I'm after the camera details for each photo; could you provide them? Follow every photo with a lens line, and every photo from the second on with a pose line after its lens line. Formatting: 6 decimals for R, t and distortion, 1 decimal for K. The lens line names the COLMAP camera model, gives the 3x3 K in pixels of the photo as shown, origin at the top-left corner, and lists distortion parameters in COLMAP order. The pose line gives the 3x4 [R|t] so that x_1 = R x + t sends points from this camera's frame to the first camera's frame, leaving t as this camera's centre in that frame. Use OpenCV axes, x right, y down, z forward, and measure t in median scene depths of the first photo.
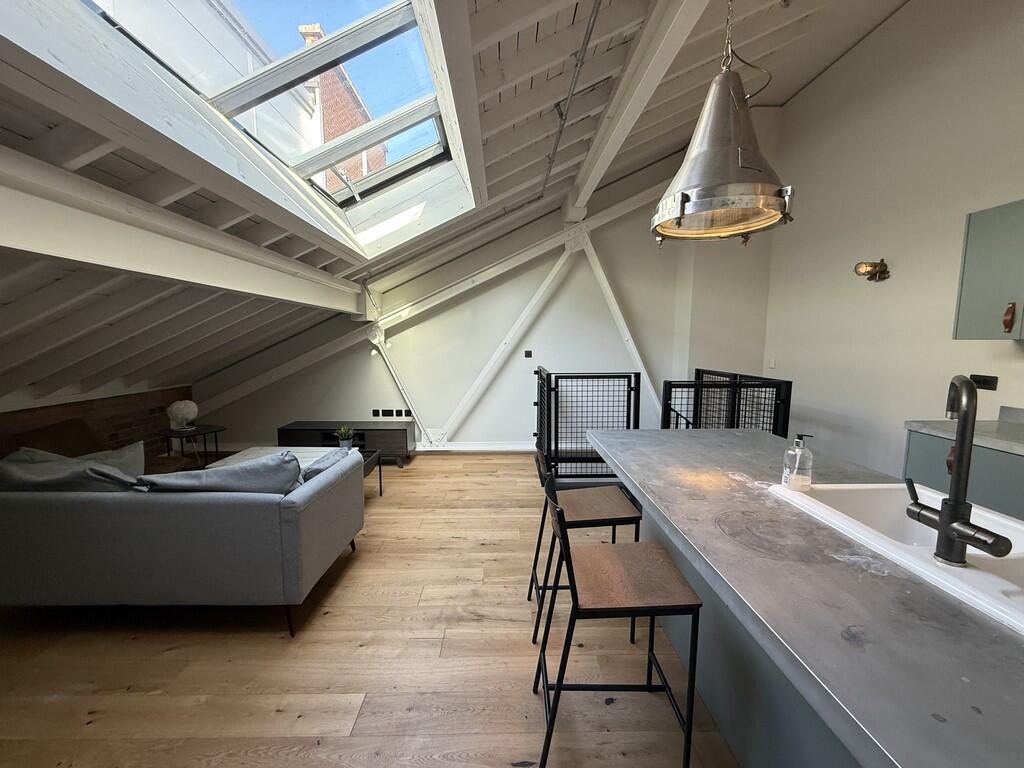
lens RADIAL K [[405.7, 0, 511.4], [0, 405.7, 387.5], [0, 0, 1]] dist [0.001194, -0.000159]
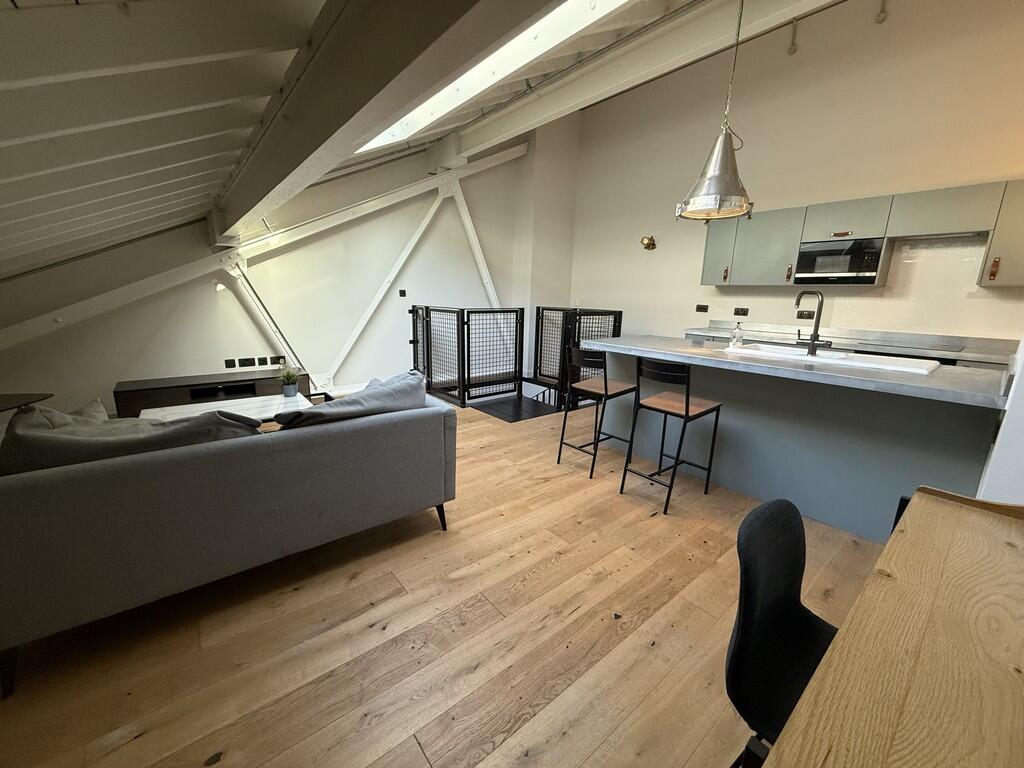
lens RADIAL K [[405.7, 0, 511.4], [0, 405.7, 385.7], [0, 0, 1]] dist [0.001194, -0.000159]
pose [[0.783338, -0.119334, 0.610034, -0.504300], [0.047922, 0.990072, 0.132140, 0.034135], [-0.619746, -0.074276, 0.781280, 0.012662]]
